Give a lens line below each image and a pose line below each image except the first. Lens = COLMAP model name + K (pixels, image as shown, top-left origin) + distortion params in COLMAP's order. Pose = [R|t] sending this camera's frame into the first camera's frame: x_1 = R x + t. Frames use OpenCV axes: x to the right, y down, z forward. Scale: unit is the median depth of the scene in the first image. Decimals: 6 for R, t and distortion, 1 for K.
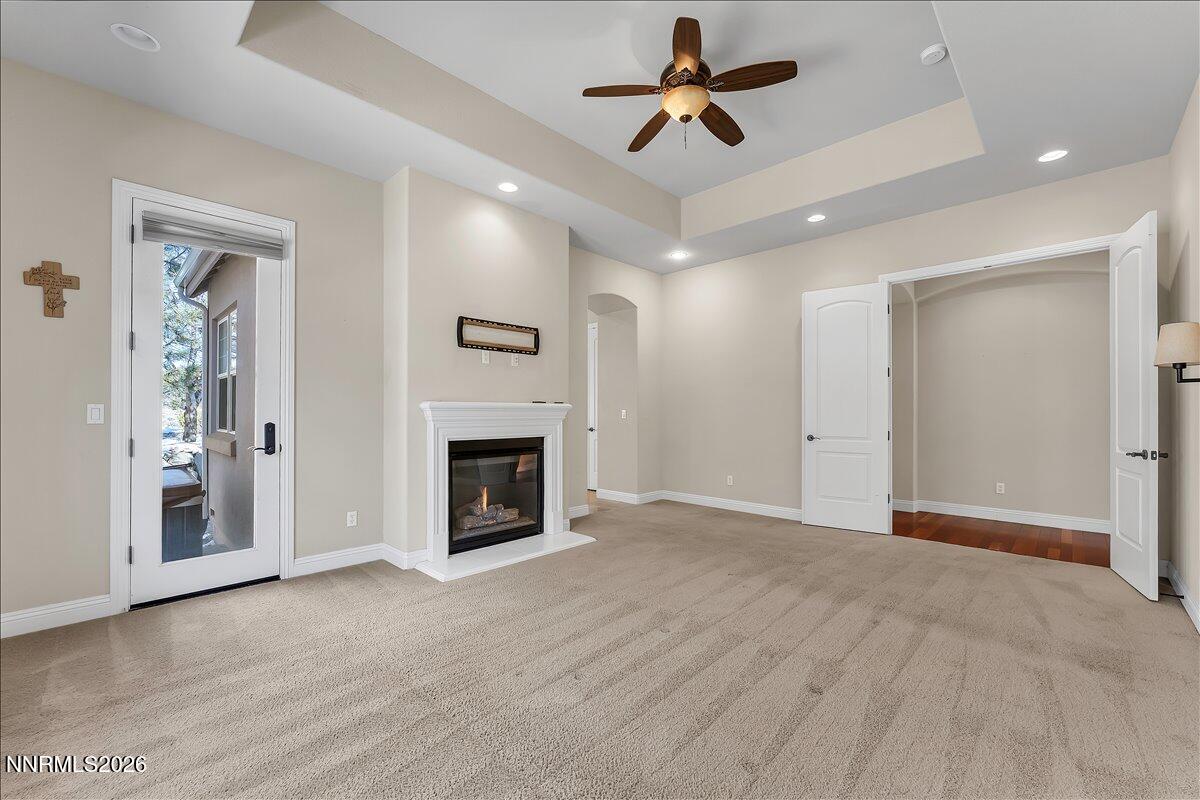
lens RADIAL K [[488.3, 0, 595.4], [0, 488.3, 408.3], [0, 0, 1]] dist [-0.006081, -0.000255]
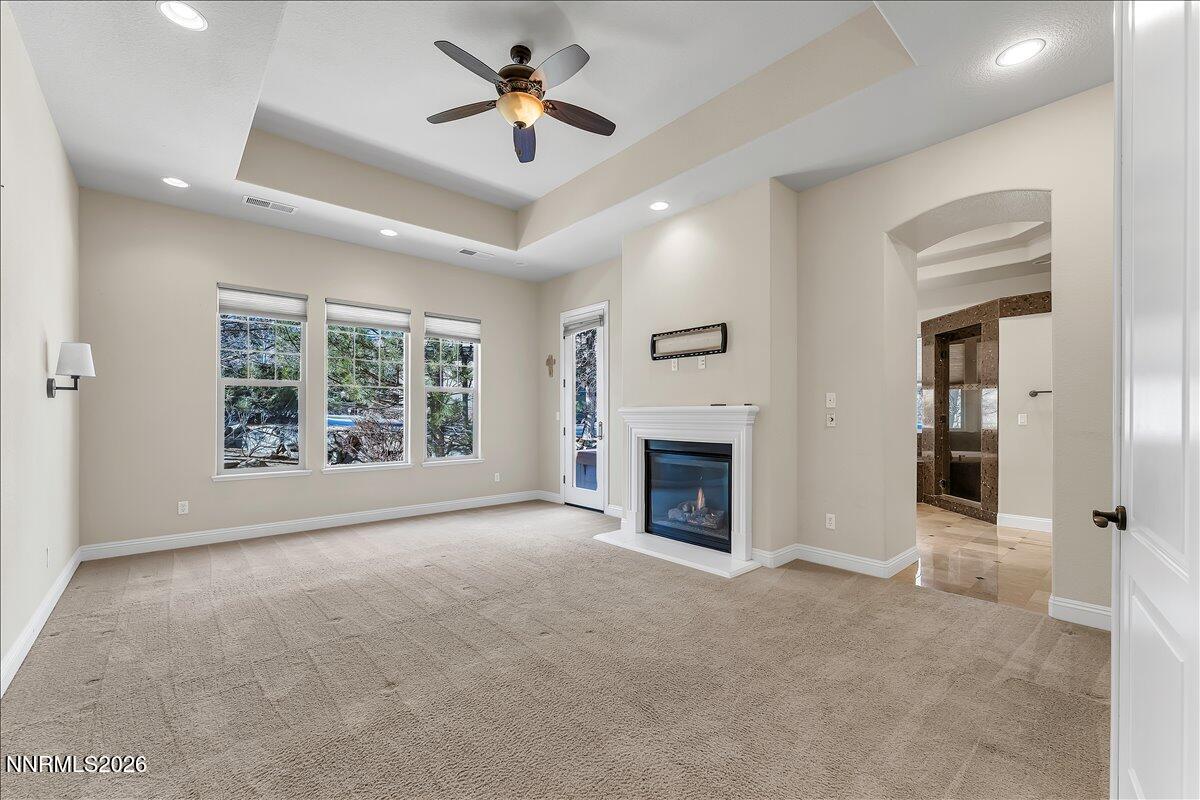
lens RADIAL K [[488.3, 0, 595.4], [0, 488.3, 408.3], [0, 0, 1]] dist [-0.006081, -0.000255]
pose [[-0.075526, -0.017365, -0.996993, 0.835340], [0.000132, 0.999848, -0.017425, 0.010241], [0.997144, -0.001448, -0.075513, 0.868913]]
